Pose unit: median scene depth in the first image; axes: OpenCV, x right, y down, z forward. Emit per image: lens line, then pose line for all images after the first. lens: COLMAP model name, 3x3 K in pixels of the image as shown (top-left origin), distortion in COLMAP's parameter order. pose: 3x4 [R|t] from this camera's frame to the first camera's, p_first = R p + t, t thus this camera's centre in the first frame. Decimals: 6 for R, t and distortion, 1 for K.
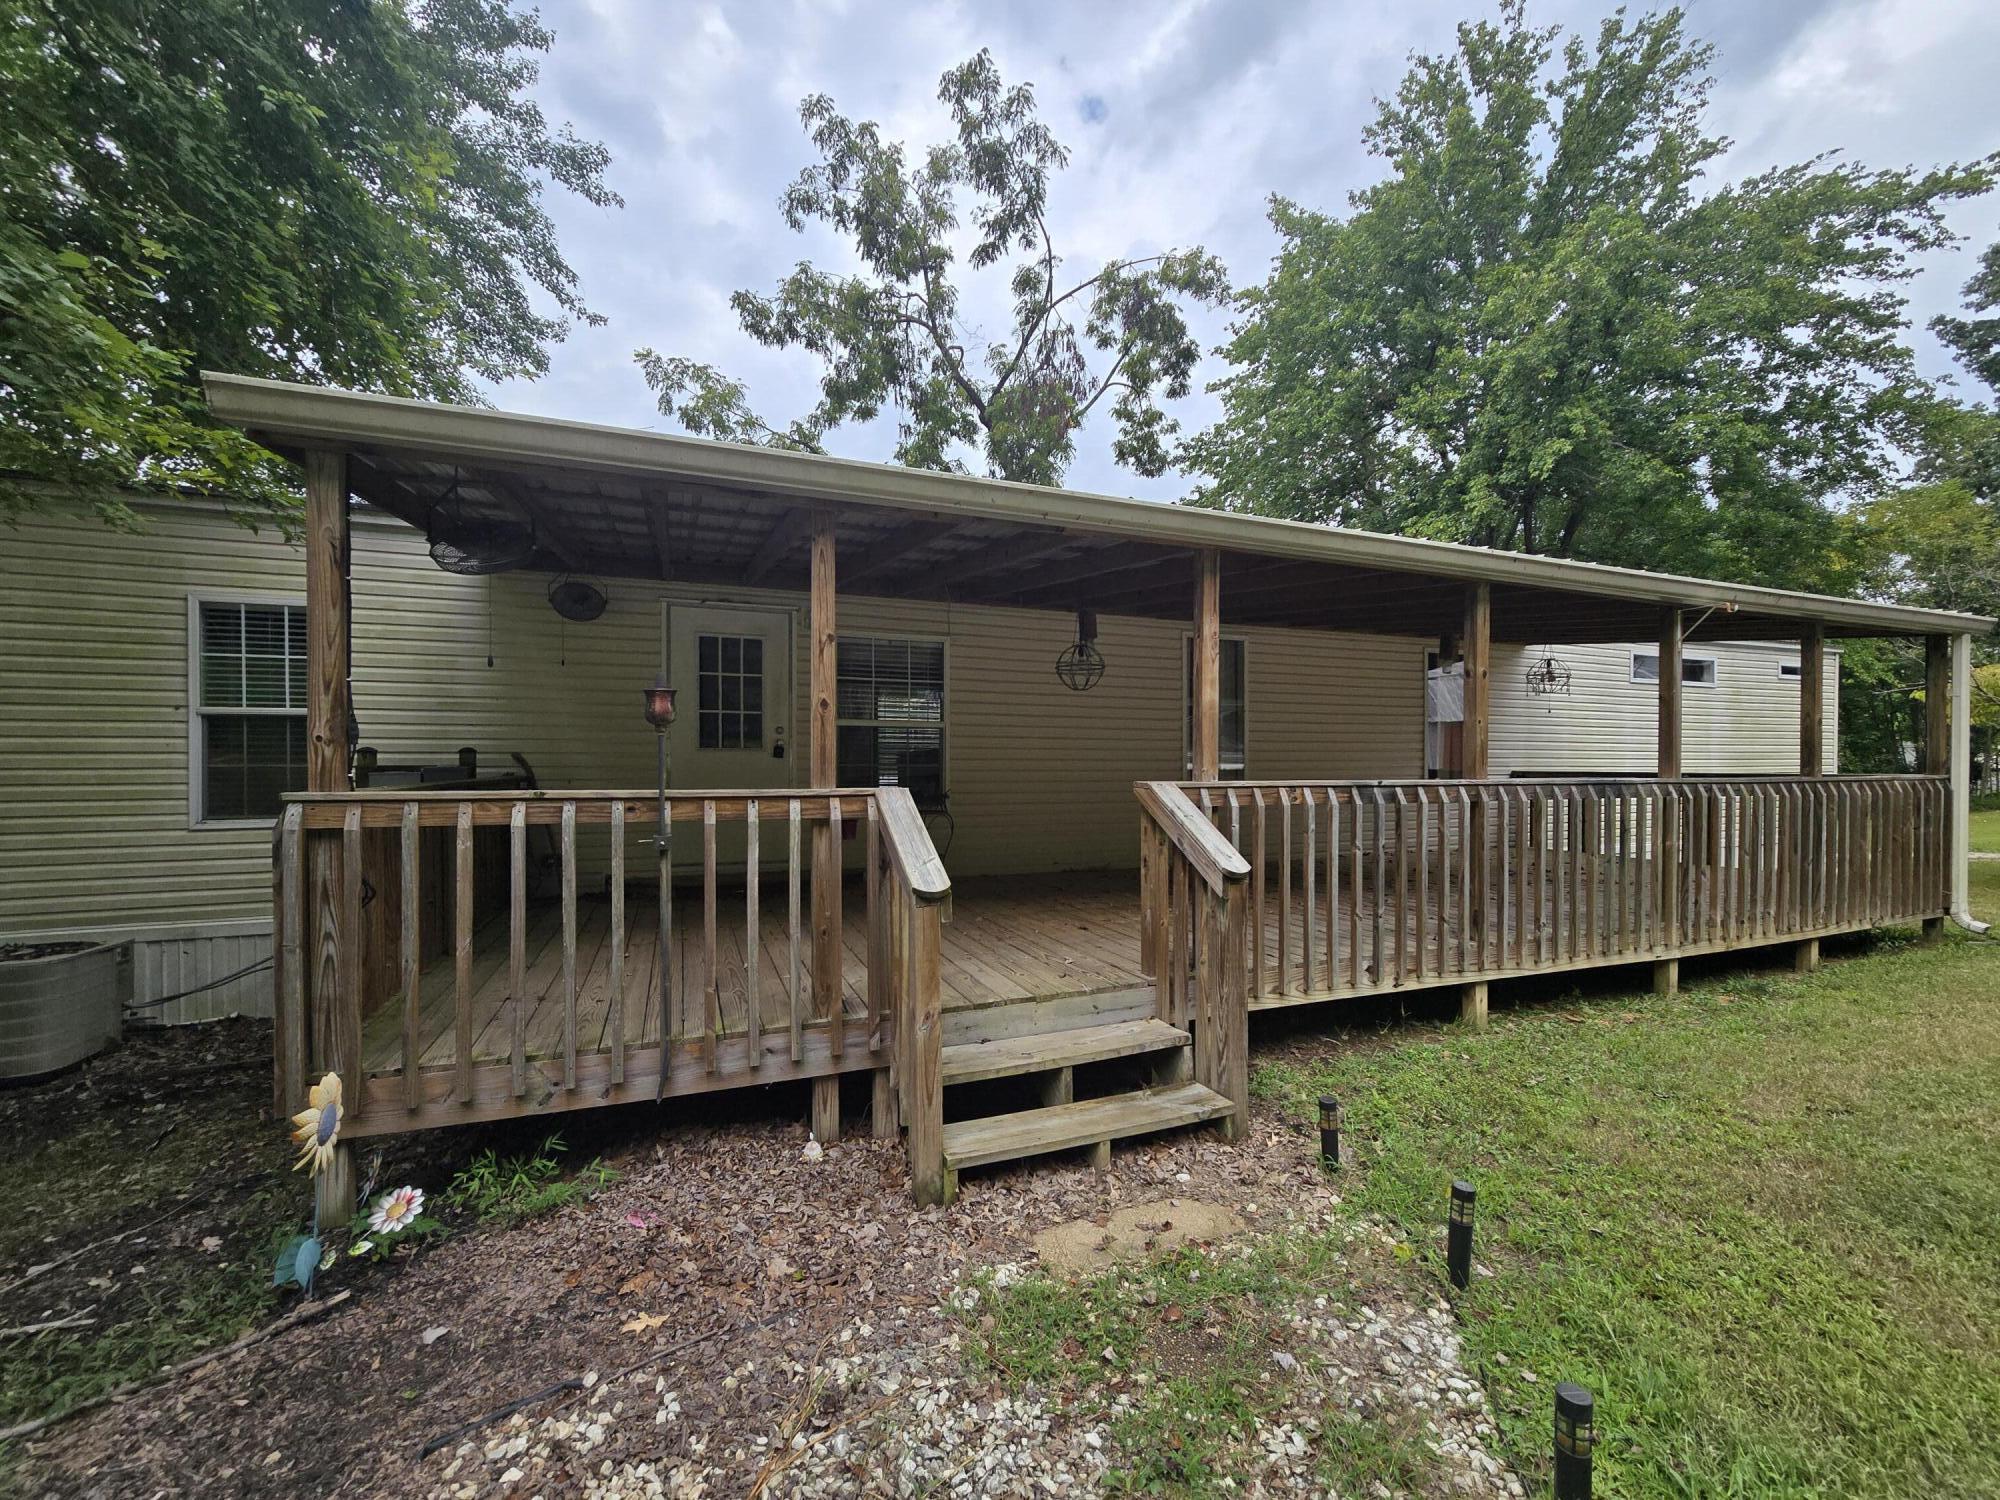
lens RADIAL K [[824.9, 0, 981.5], [0, 824.9, 774.4], [0, 0, 1]] dist [-0.017739, 0.001274]
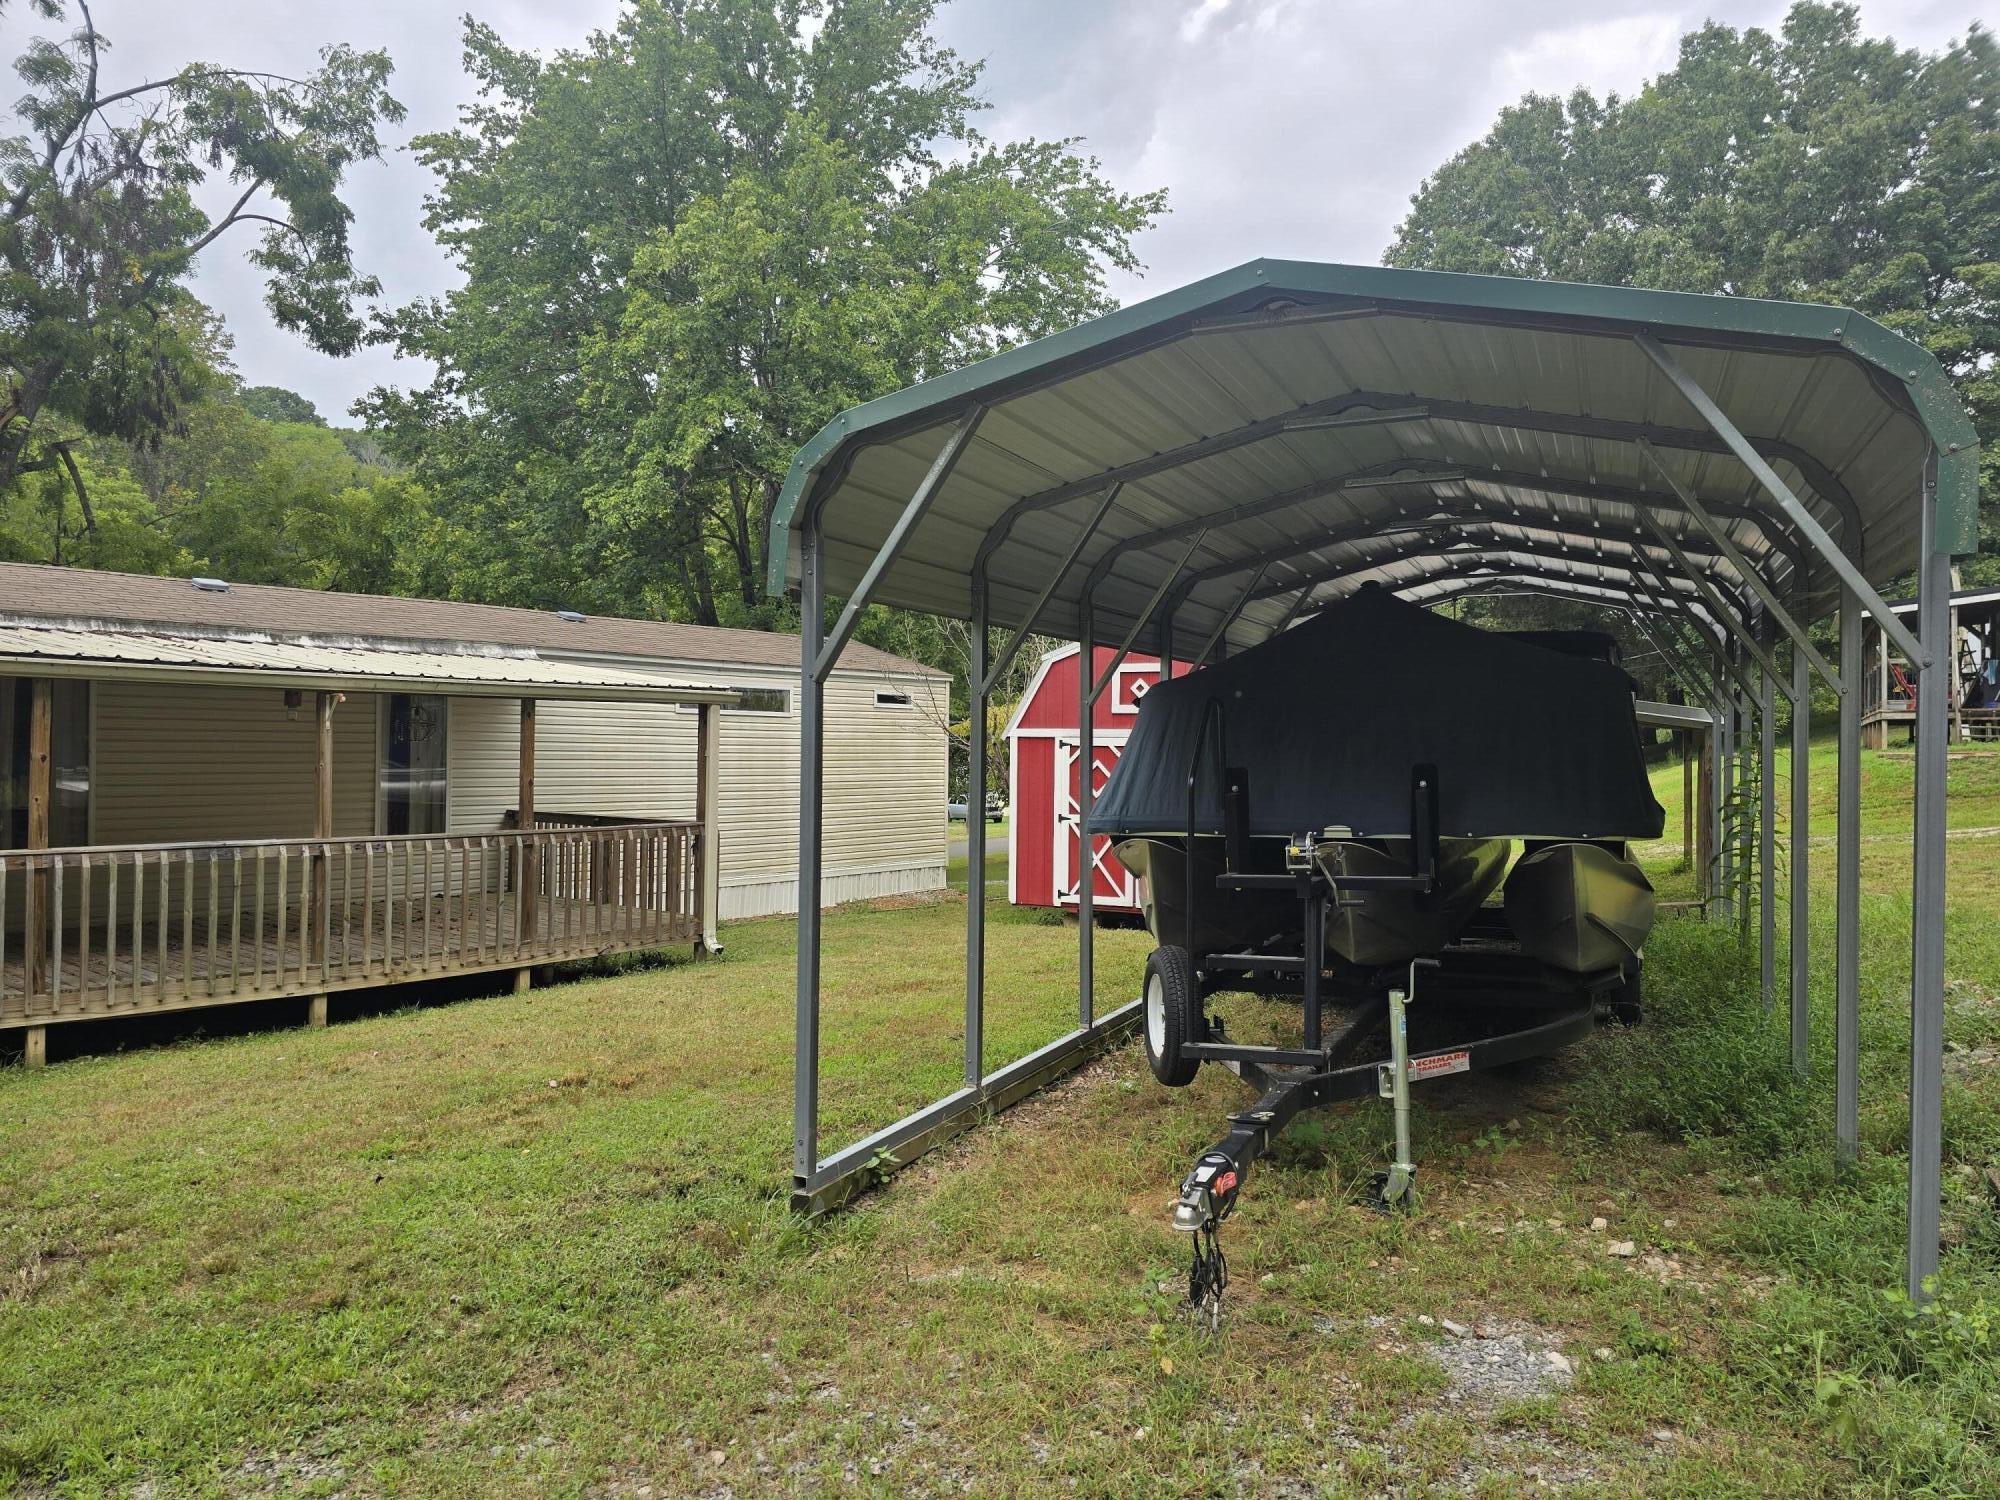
lens RADIAL K [[1347.5, 0, 1023.2], [0, 1347.5, 727.2], [0, 0, 1]] dist [0.059309, -0.057892]
pose [[0.876212, 0.014708, 0.481702, 0.312483], [0.000142, 0.999526, -0.030776, -0.037320], [-0.481926, 0.027034, 0.875795, -0.474918]]
